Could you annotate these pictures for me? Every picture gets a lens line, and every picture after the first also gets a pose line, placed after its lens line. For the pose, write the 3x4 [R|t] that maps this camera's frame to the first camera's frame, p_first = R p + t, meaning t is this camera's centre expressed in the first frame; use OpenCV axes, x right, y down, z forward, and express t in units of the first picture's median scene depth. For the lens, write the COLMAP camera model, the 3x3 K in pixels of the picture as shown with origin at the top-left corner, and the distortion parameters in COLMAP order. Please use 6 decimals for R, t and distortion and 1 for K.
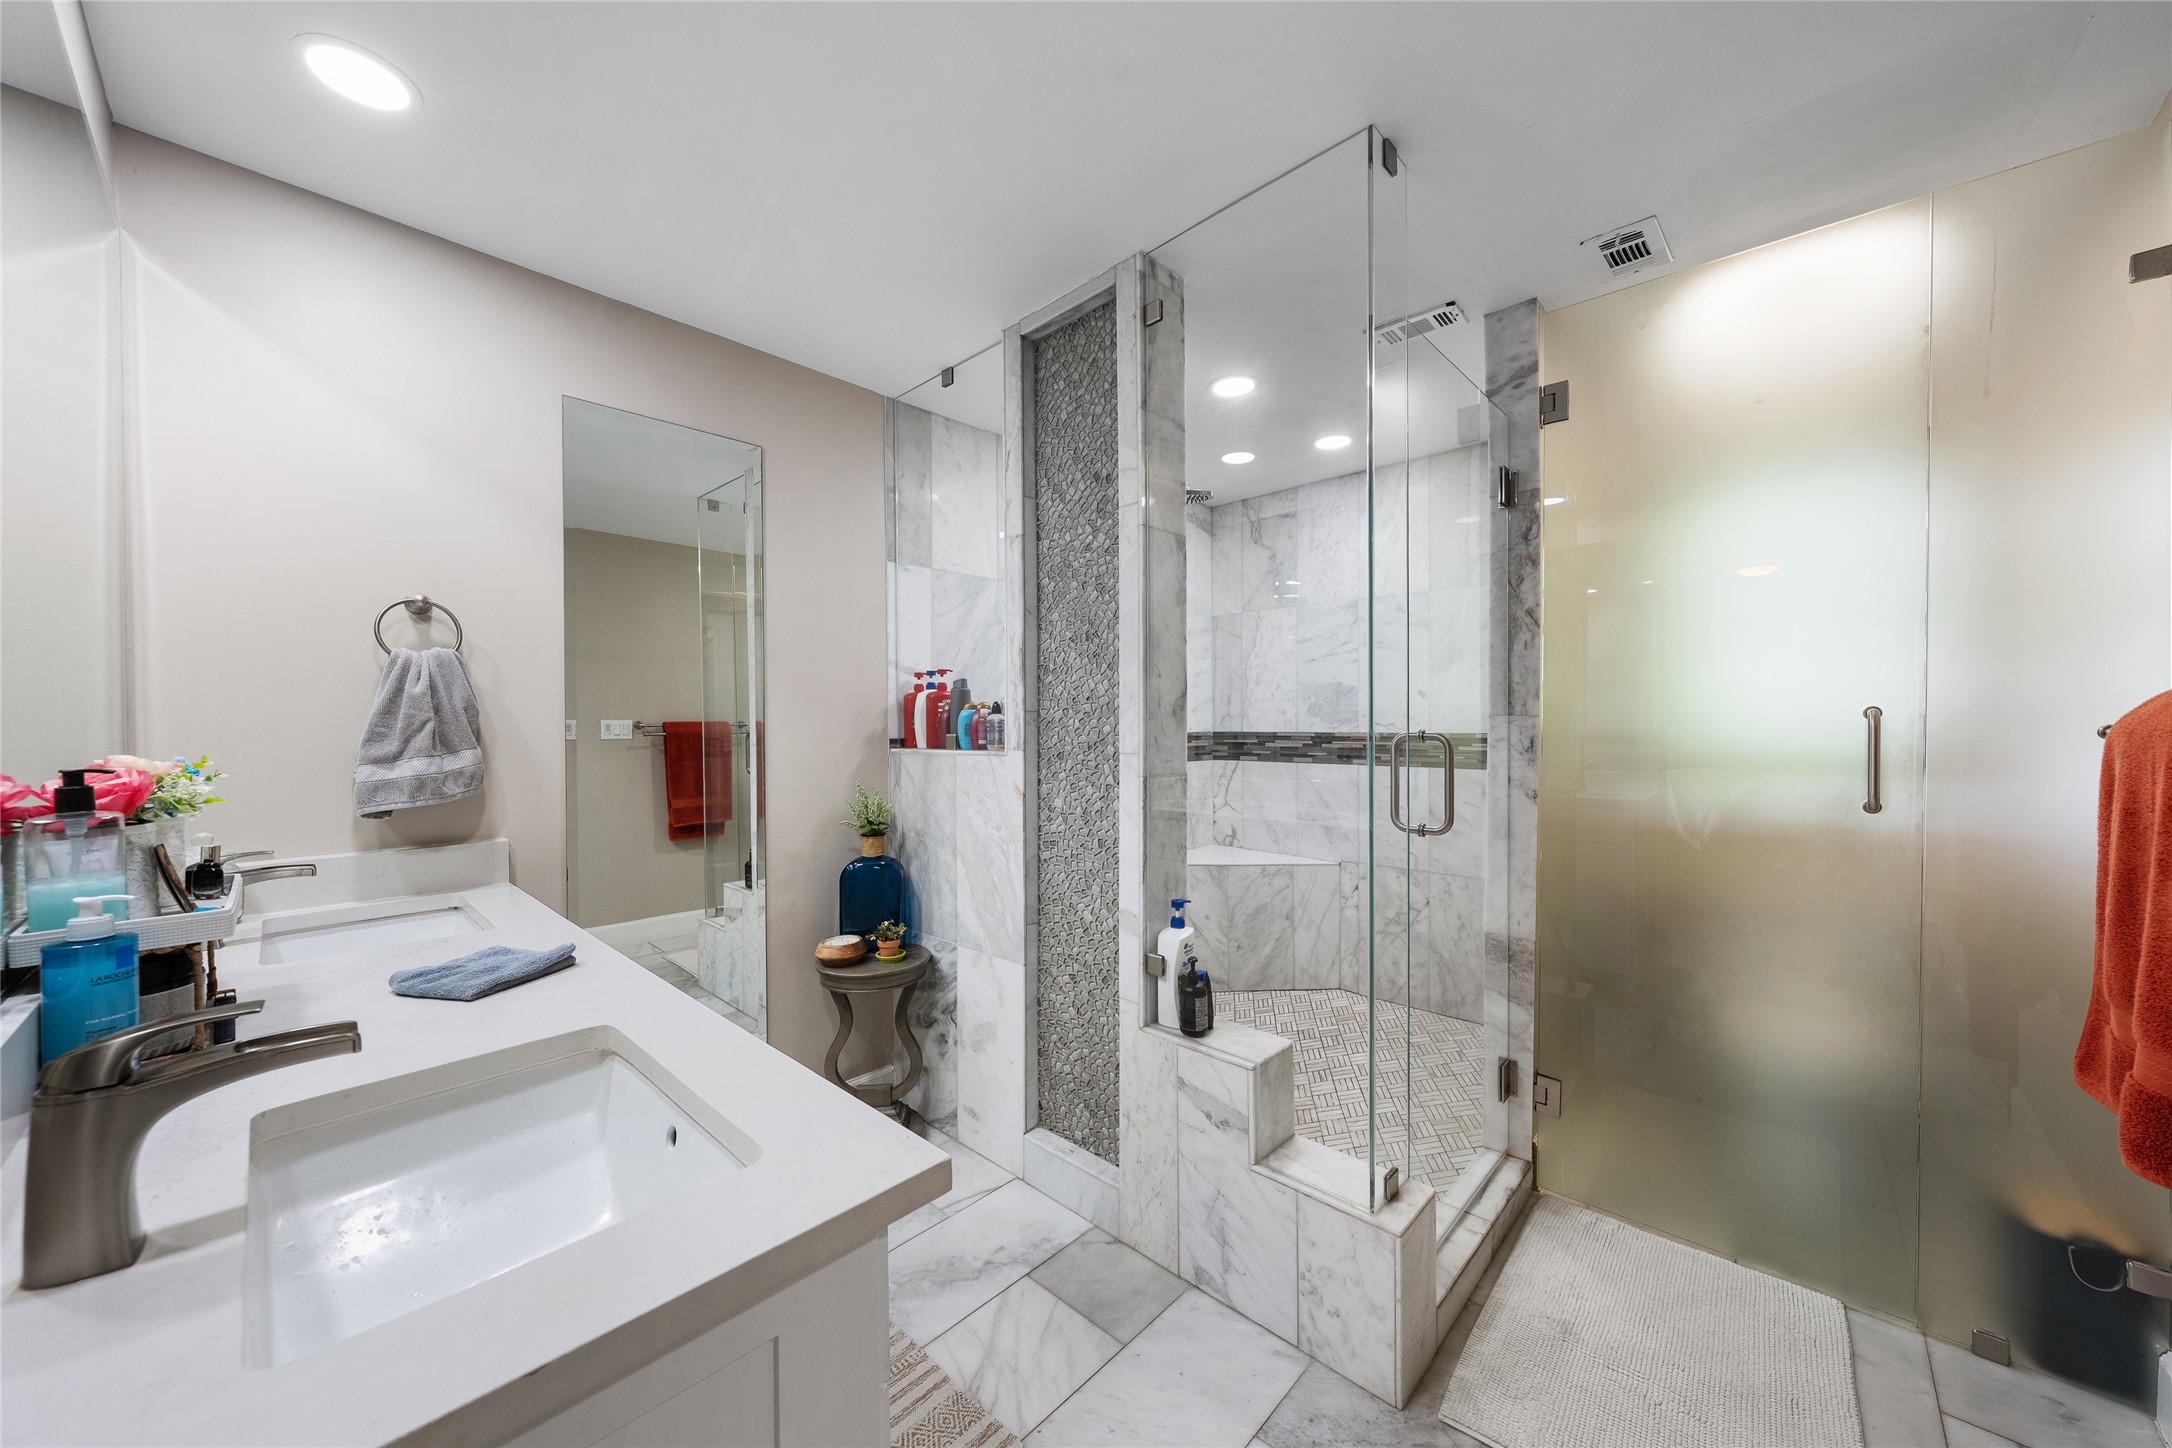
lens RADIAL K [[773.4, 0, 1086.0], [0, 773.4, 724.0], [0, 0, 1]] dist [0.000111, 0.000007]
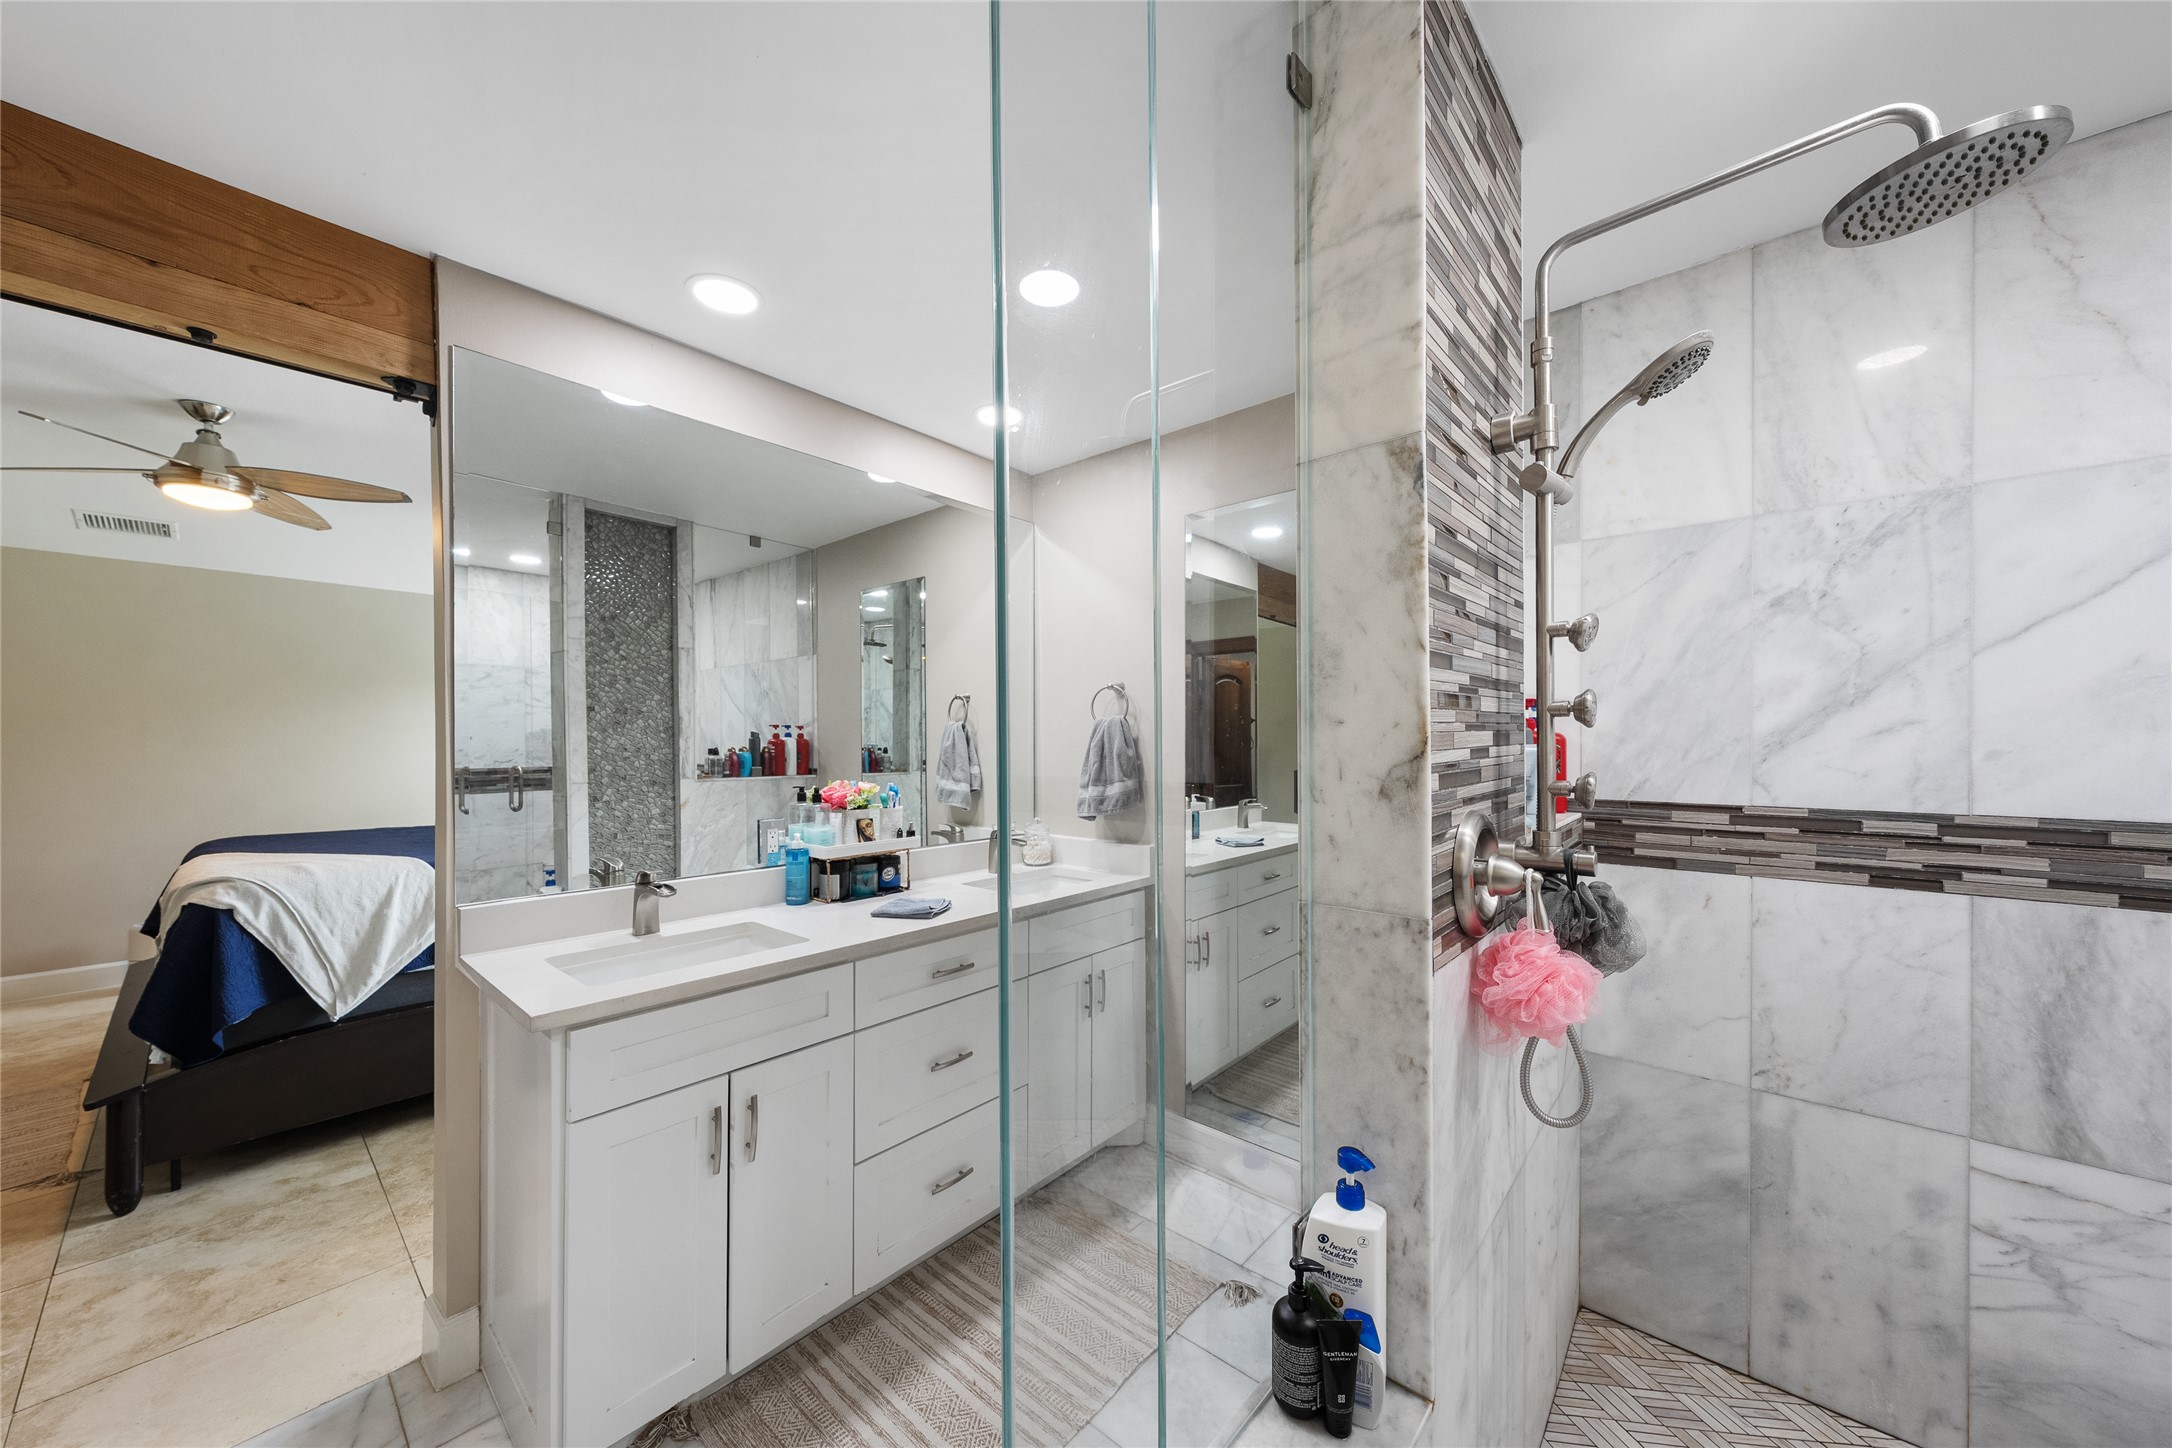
lens RADIAL K [[773.4, 0, 1086.0], [0, 773.4, 724.0], [0, 0, 1]] dist [0.000111, 0.000007]
pose [[0.029731, -0.011529, -0.999491, 0.640474], [0.001795, 0.999932, -0.011481, -0.056123], [0.999556, -0.001452, 0.029750, 0.807945]]
